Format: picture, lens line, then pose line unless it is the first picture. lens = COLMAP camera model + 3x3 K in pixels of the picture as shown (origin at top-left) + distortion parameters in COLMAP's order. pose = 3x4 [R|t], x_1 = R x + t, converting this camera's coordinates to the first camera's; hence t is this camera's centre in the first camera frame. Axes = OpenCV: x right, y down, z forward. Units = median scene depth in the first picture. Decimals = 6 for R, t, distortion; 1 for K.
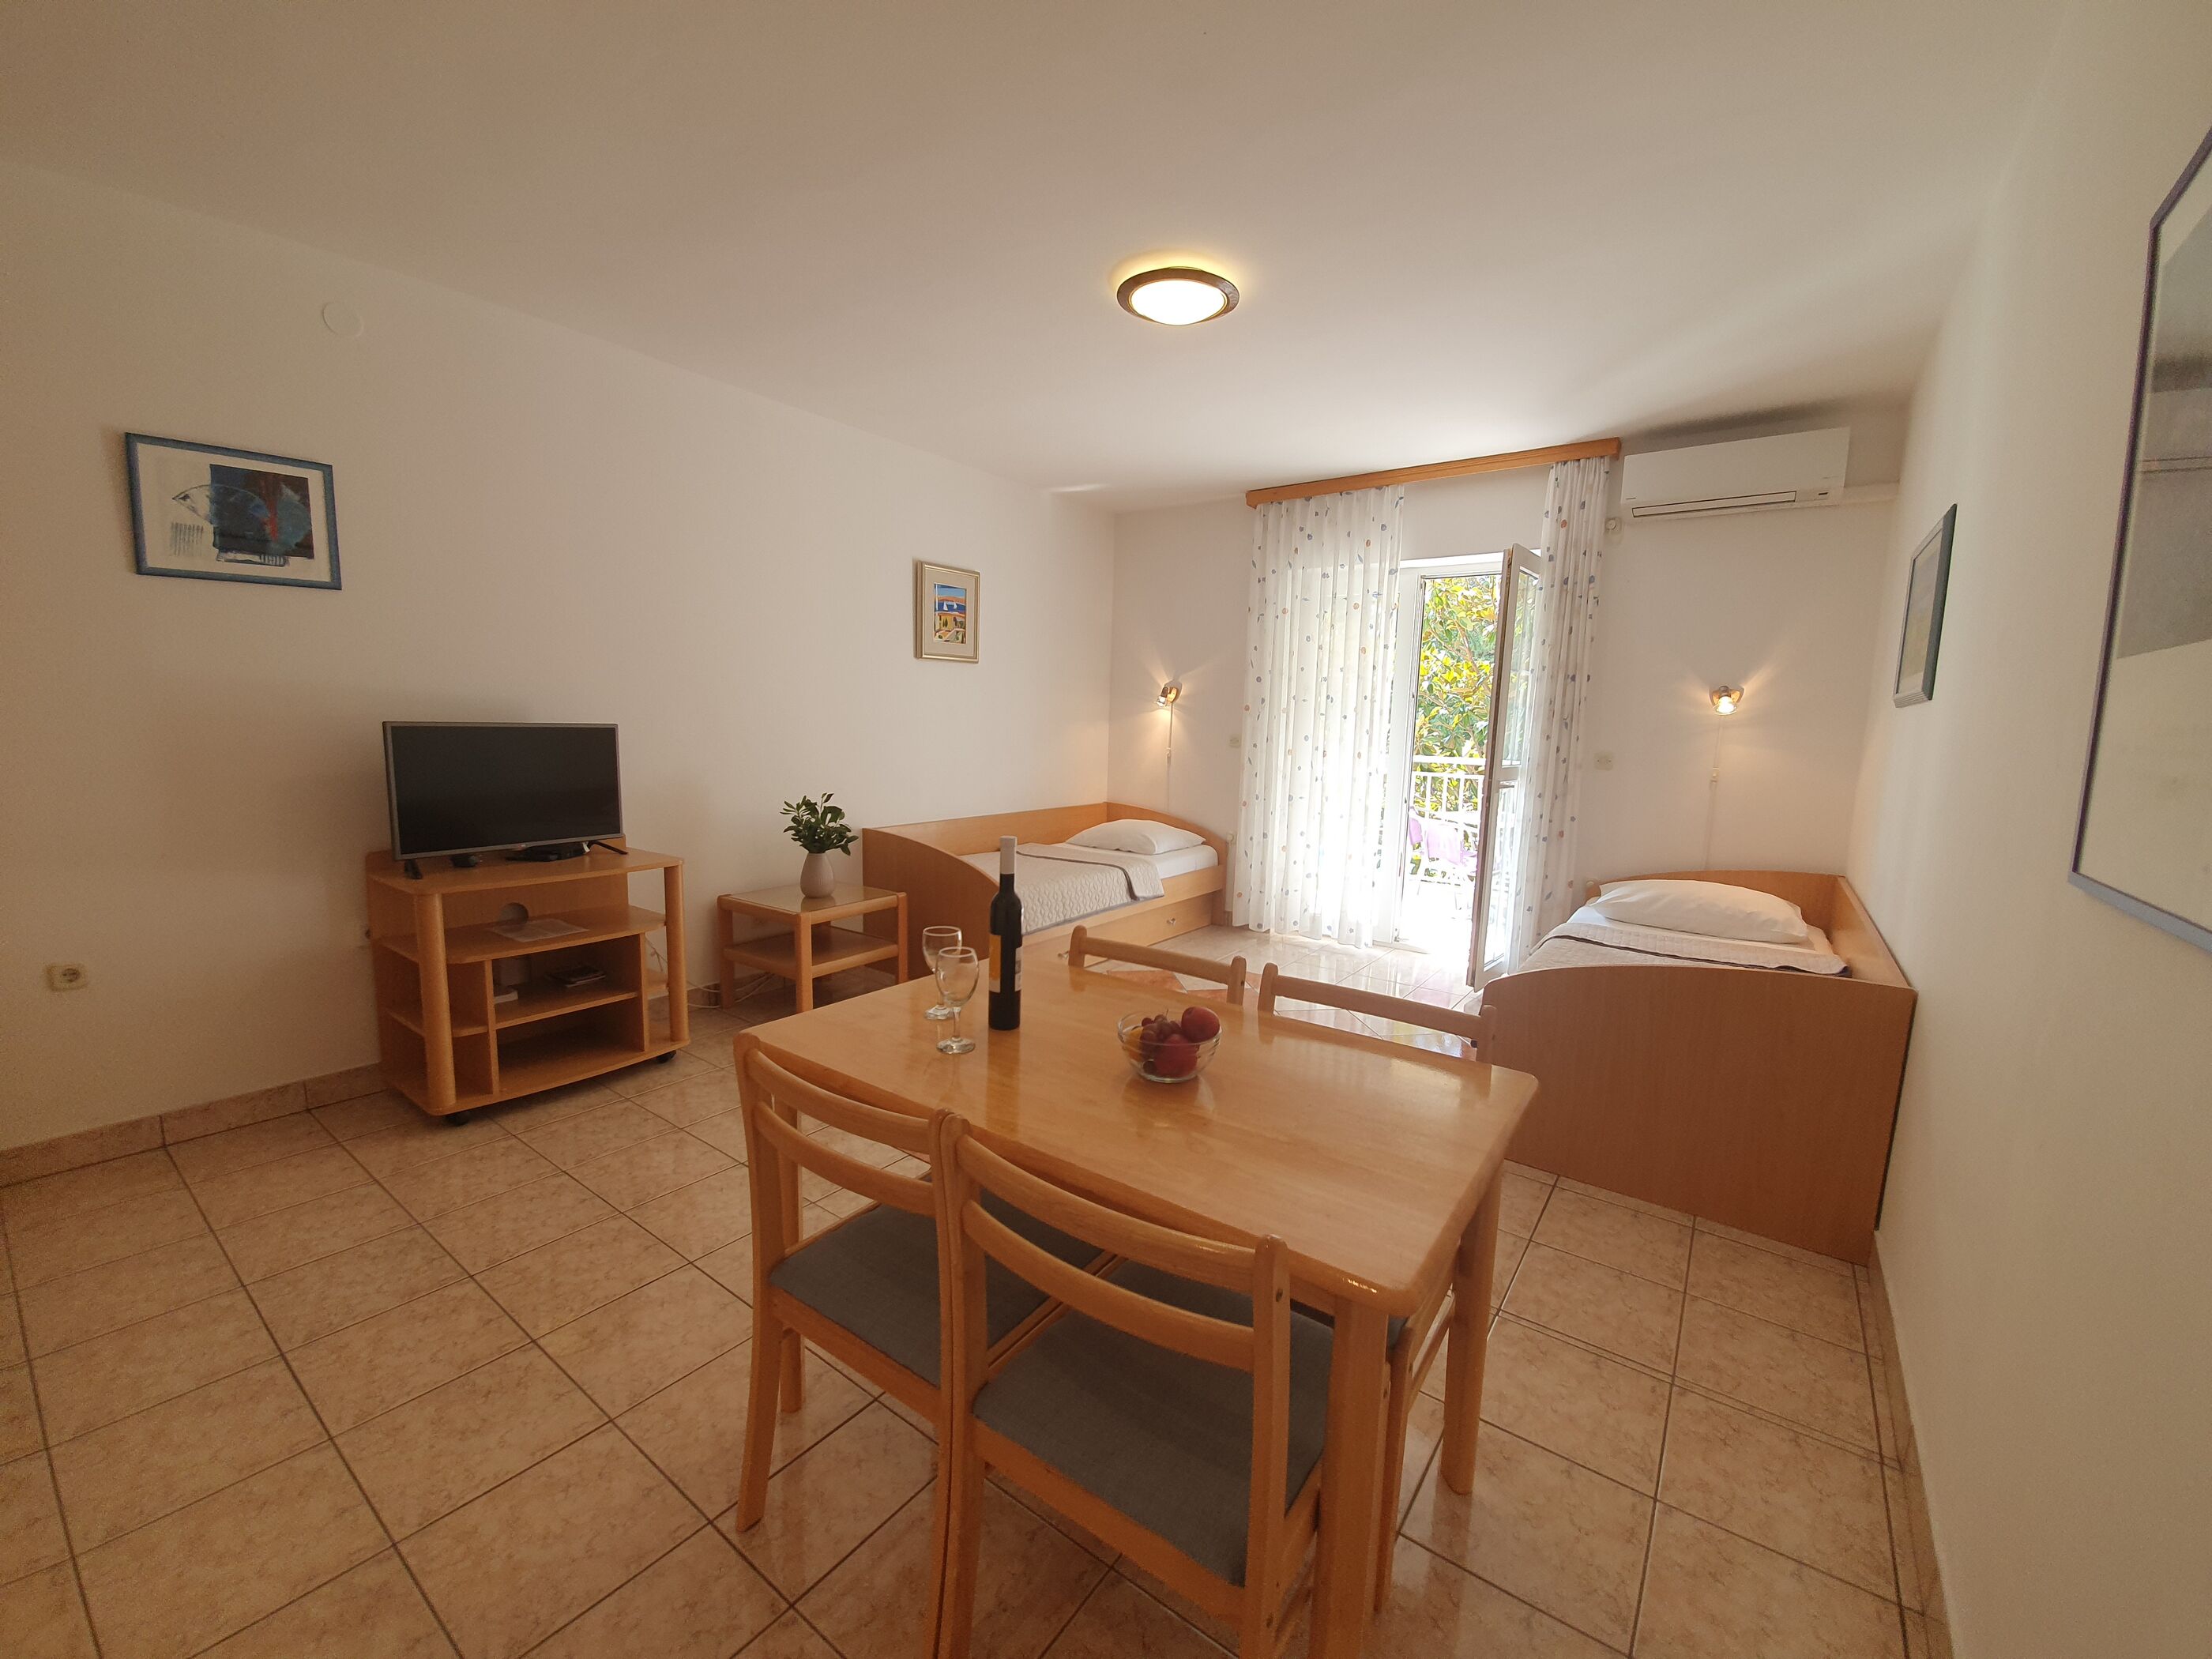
lens RADIAL K [[885.7, 0, 1107.3], [0, 885.7, 836.6], [0, 0, 1]] dist [-0.000193, -0.000270]
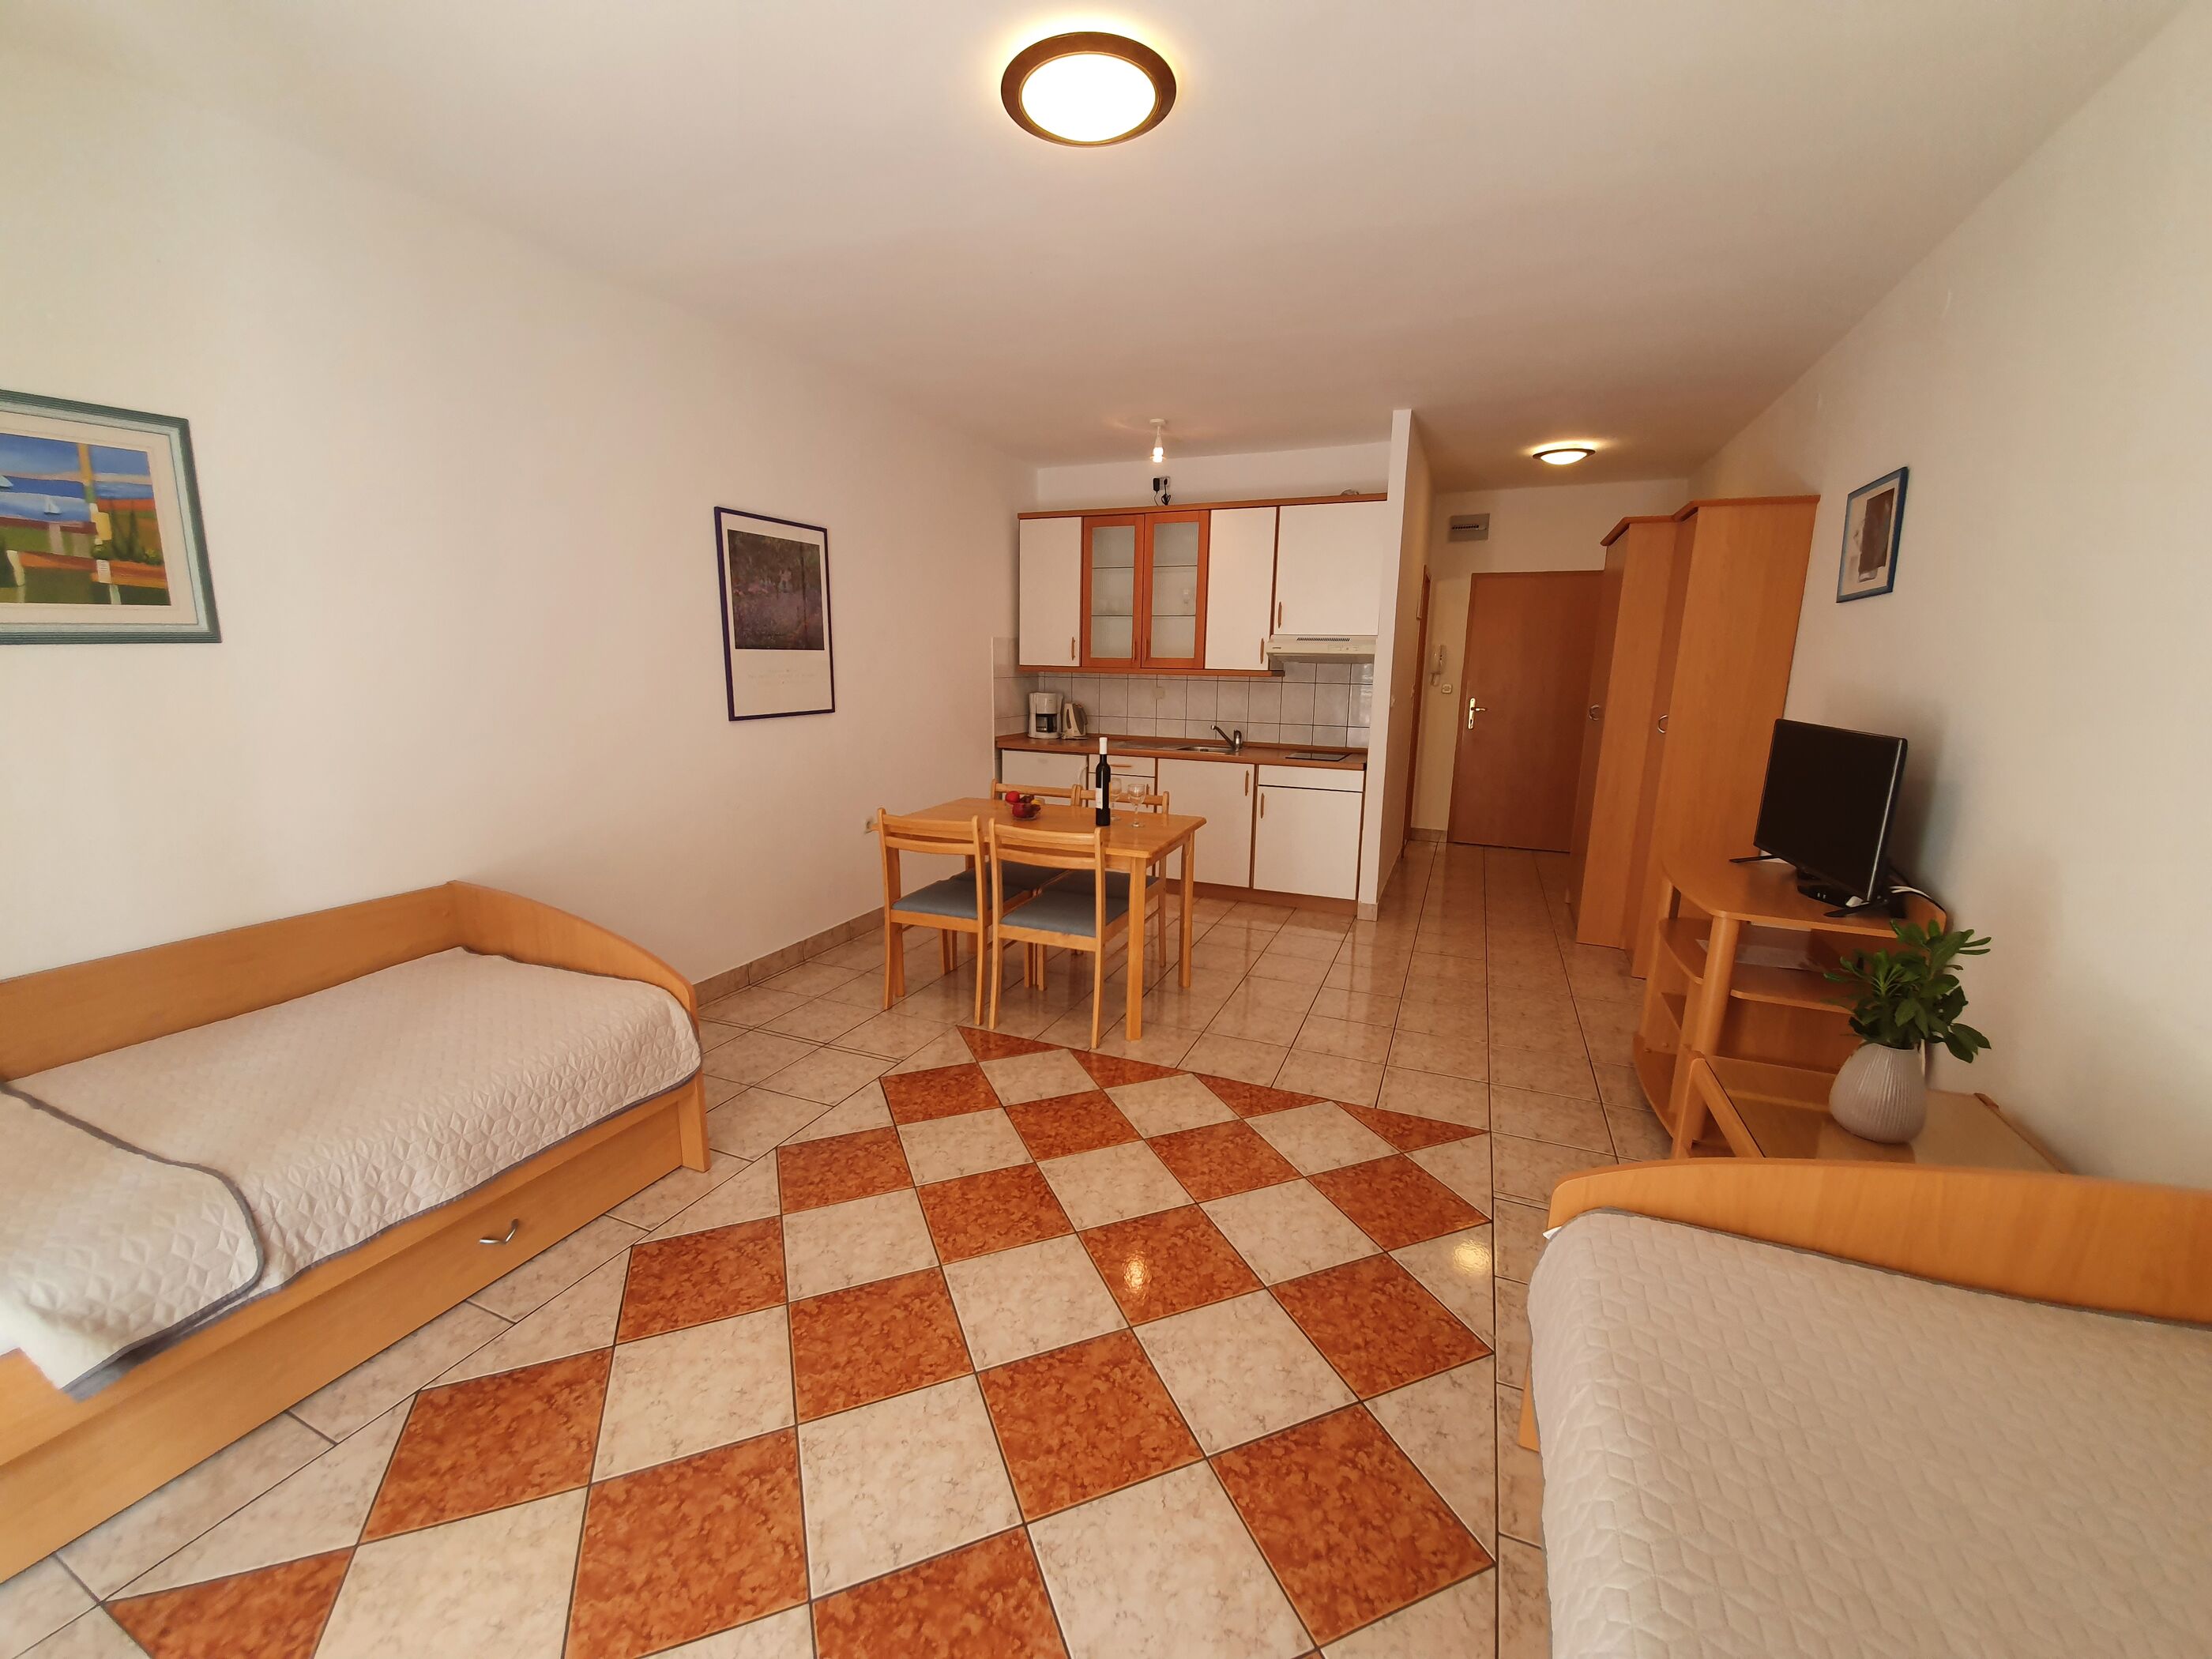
lens RADIAL K [[885.7, 0, 1107.3], [0, 885.7, 836.6], [0, 0, 1]] dist [-0.000193, -0.000270]
pose [[-0.969969, 0.009495, -0.243044, 0.135798], [-0.070774, 0.944984, 0.319368, -0.165548], [0.232705, 0.326978, -0.915933, 1.073546]]
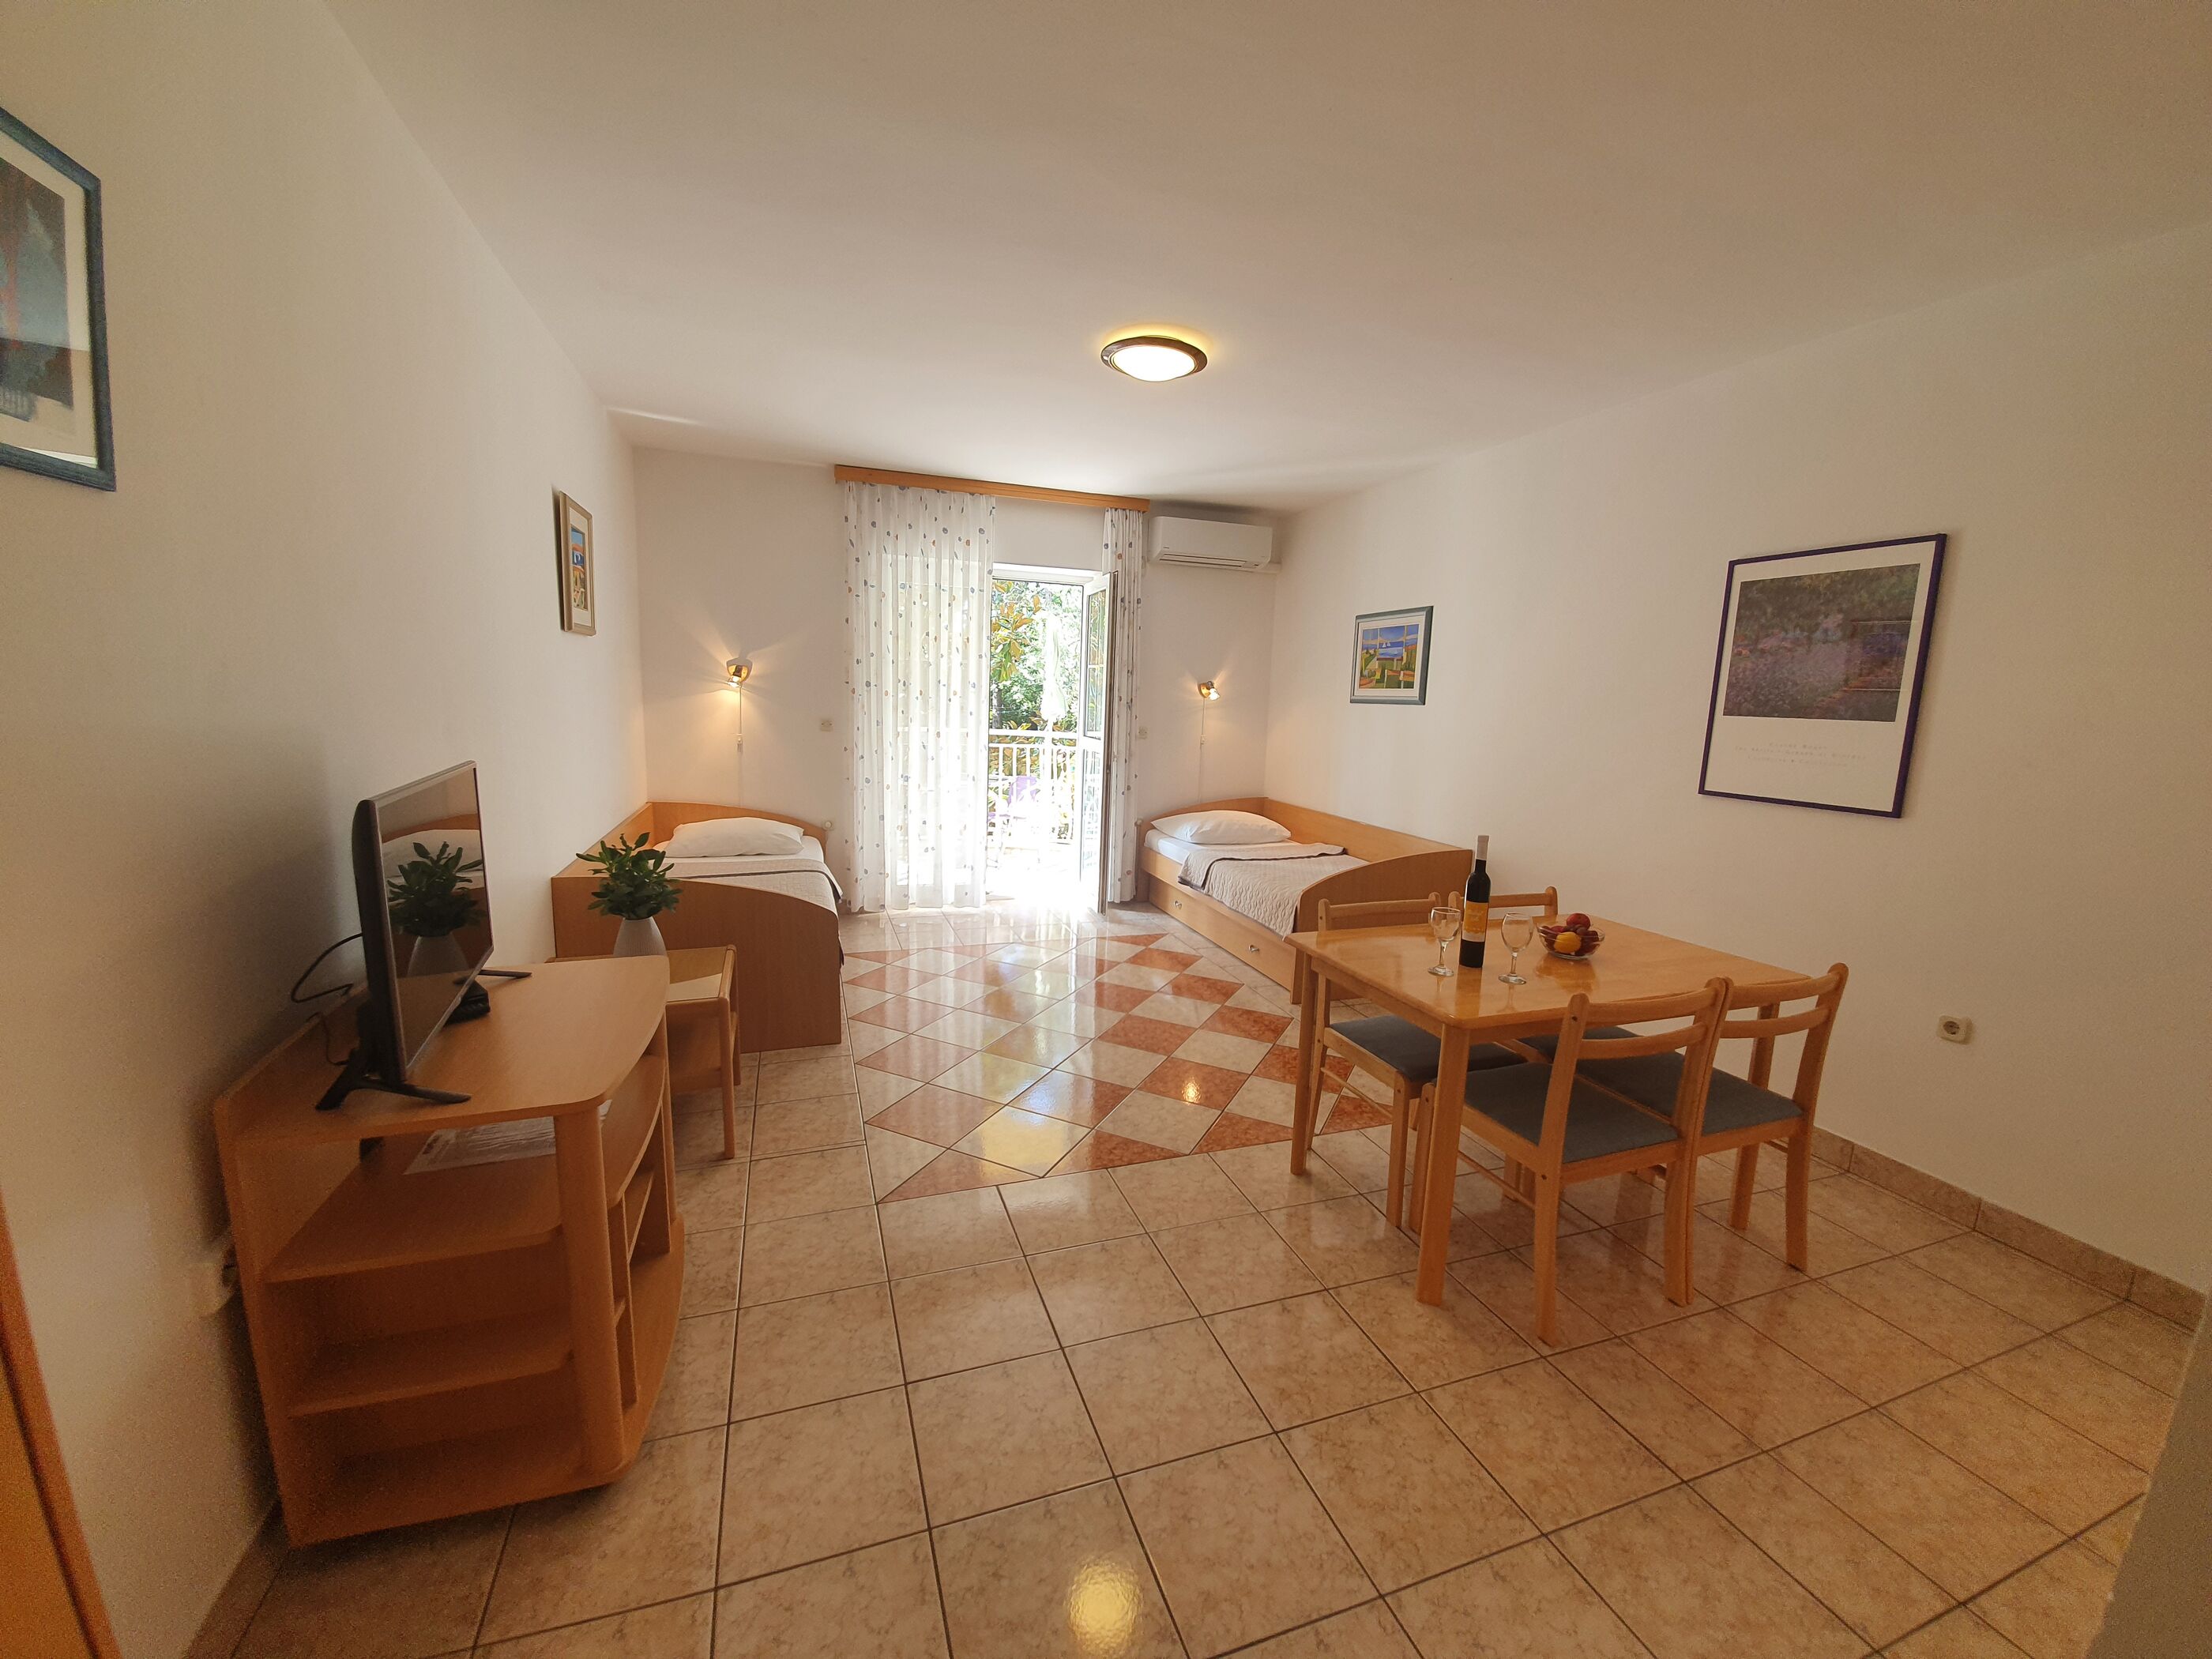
lens RADIAL K [[885.7, 0, 1107.3], [0, 885.7, 836.6], [0, 0, 1]] dist [-0.000193, -0.000270]
pose [[0.557517, -0.142681, 0.817812, -0.579101], [0.091229, 0.989683, 0.110474, -0.076059], [-0.825137, 0.013017, 0.564782, 0.240031]]
